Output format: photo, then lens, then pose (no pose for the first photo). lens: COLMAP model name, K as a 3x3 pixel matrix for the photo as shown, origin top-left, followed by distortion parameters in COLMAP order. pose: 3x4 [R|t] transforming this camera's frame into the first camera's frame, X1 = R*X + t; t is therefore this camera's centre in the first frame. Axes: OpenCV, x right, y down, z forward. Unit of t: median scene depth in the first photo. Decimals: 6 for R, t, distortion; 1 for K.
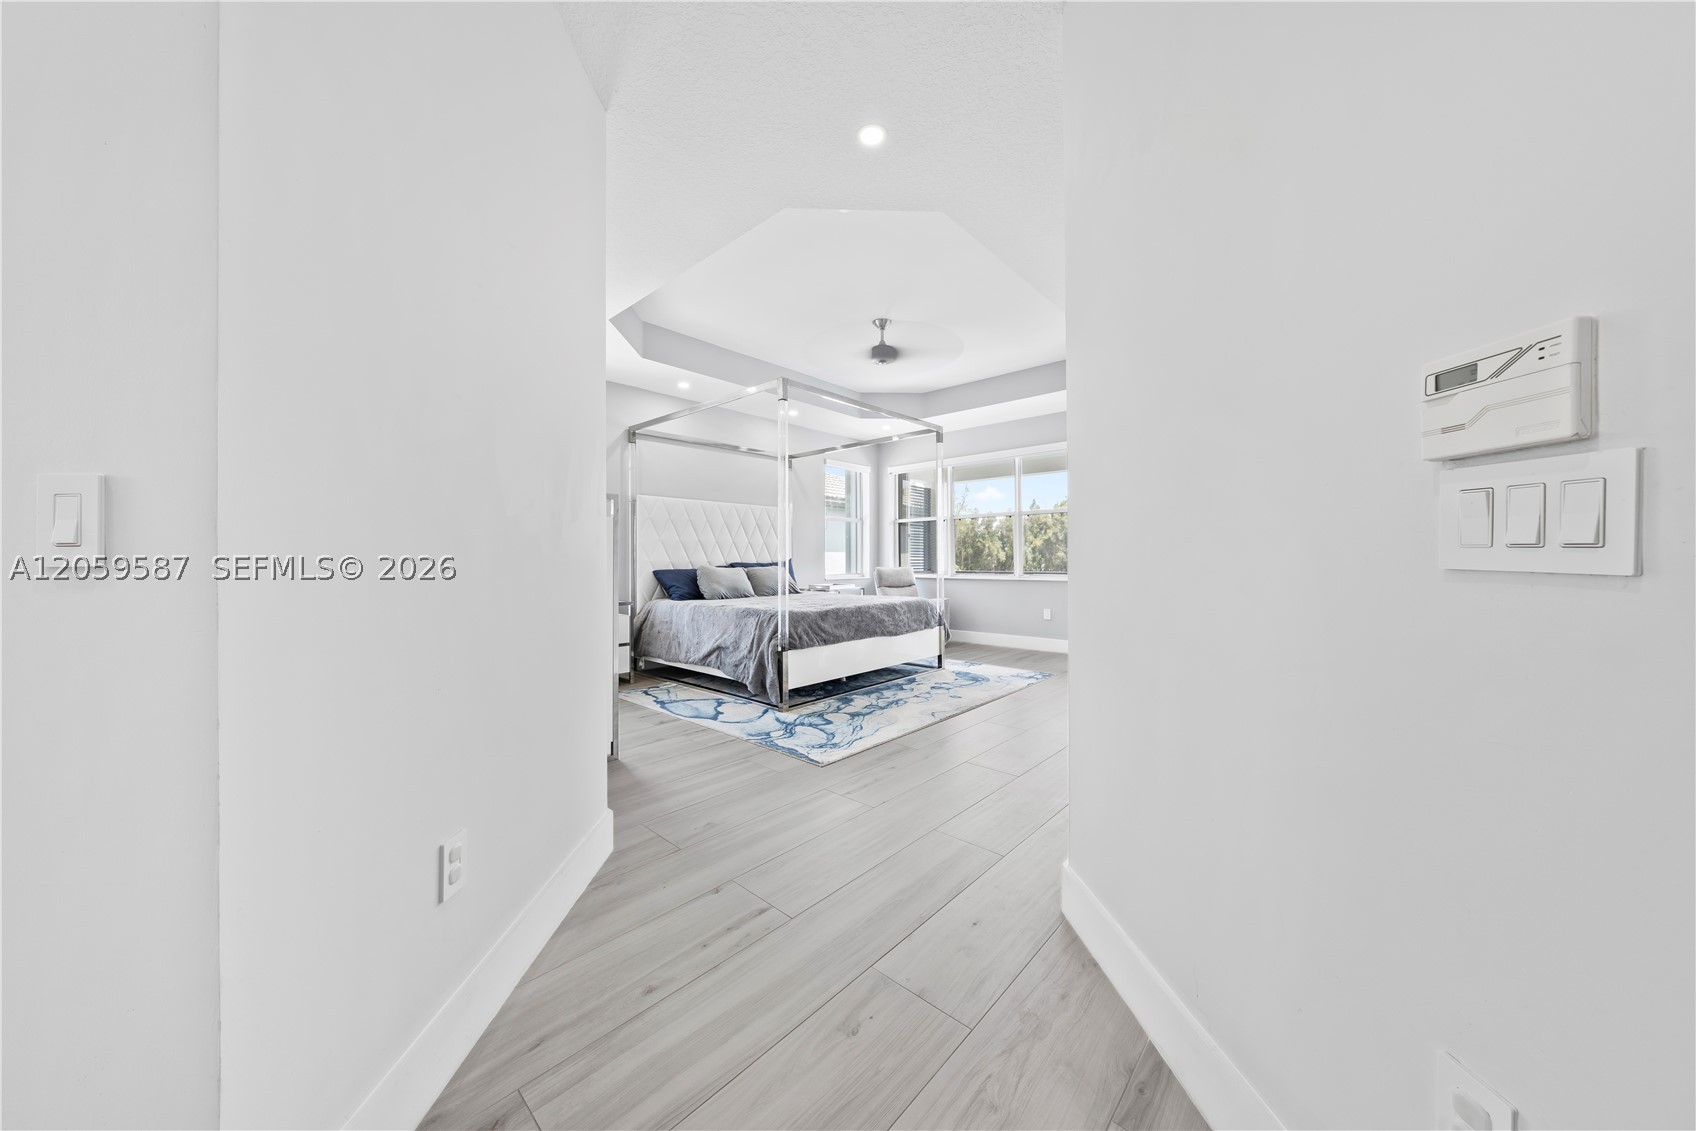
lens RADIAL K [[573.1, 0, 848.0], [0, 573.1, 565.5], [0, 0, 1]] dist [0.000070, 0.000008]
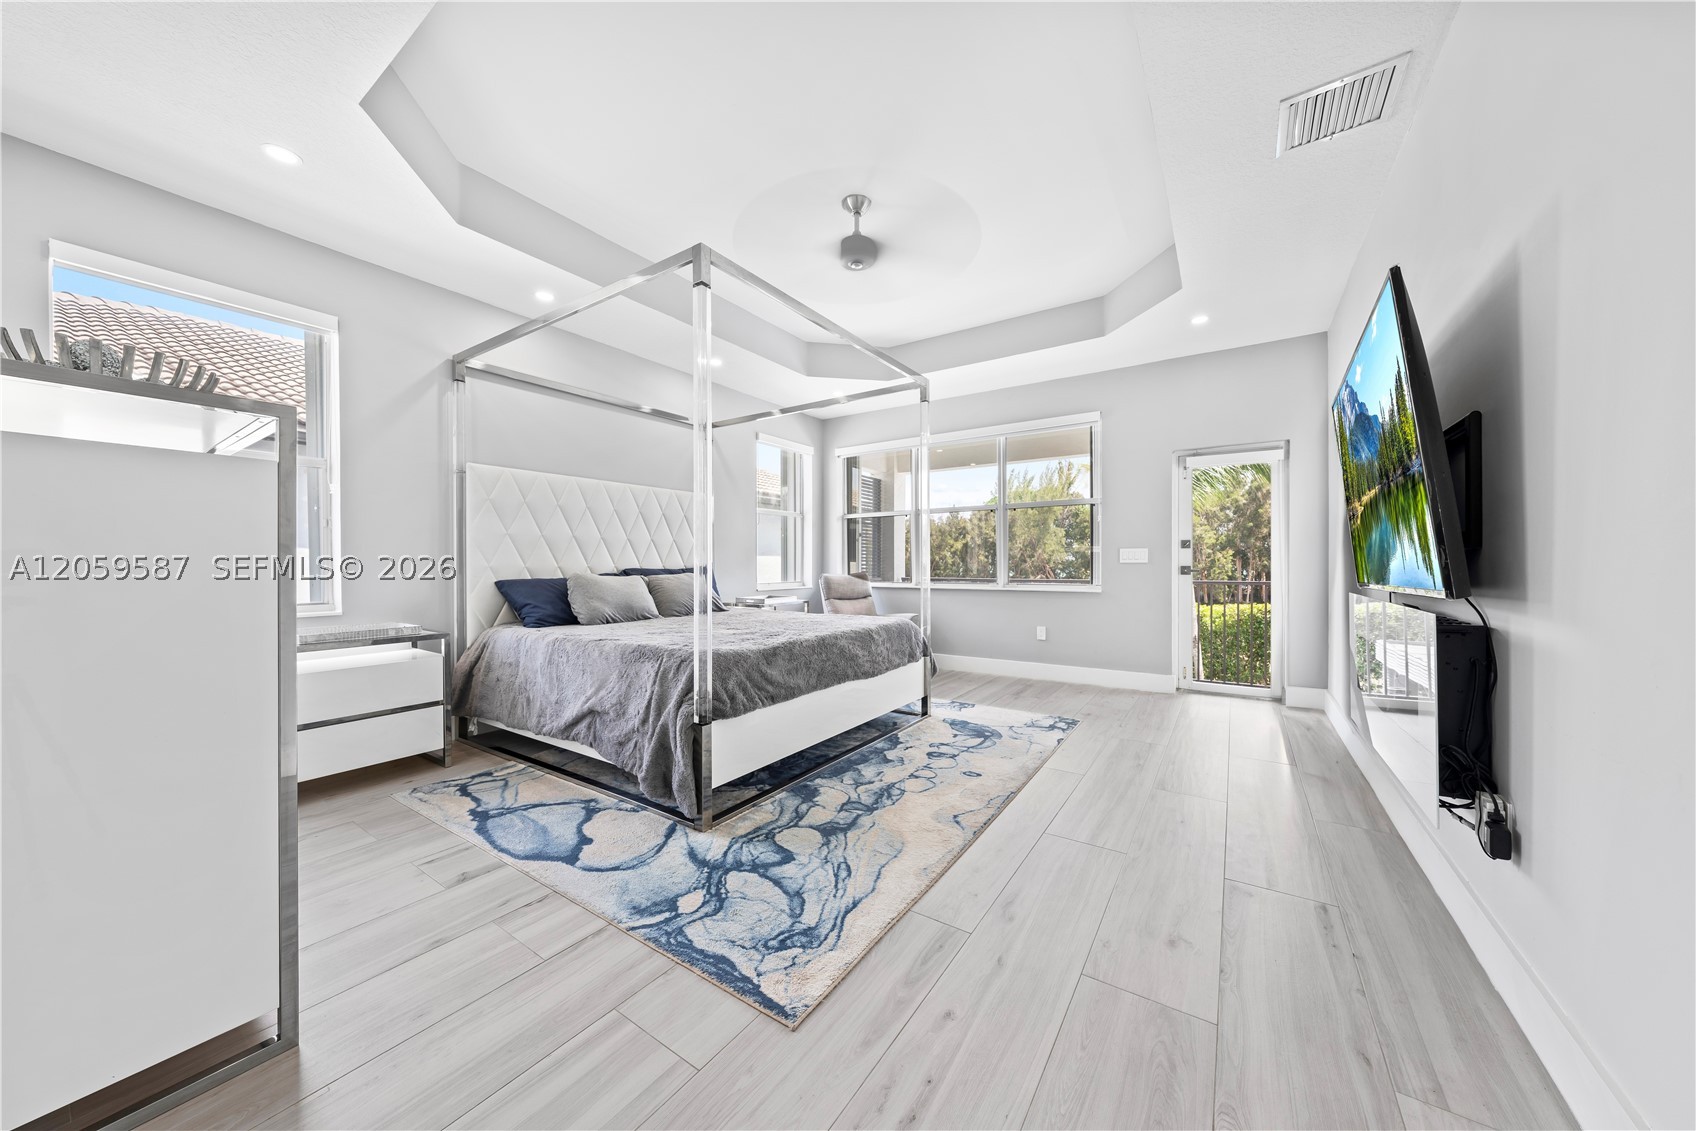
lens RADIAL K [[573.8, 0, 848.0], [0, 573.8, 565.5], [0, 0, 1]] dist [0.001300, 0.000022]
pose [[0.990074, 0.000170, 0.140545, -0.042528], [0.000911, 0.999971, -0.007621, -0.003920], [-0.140542, 0.007673, 0.990045, 0.349792]]
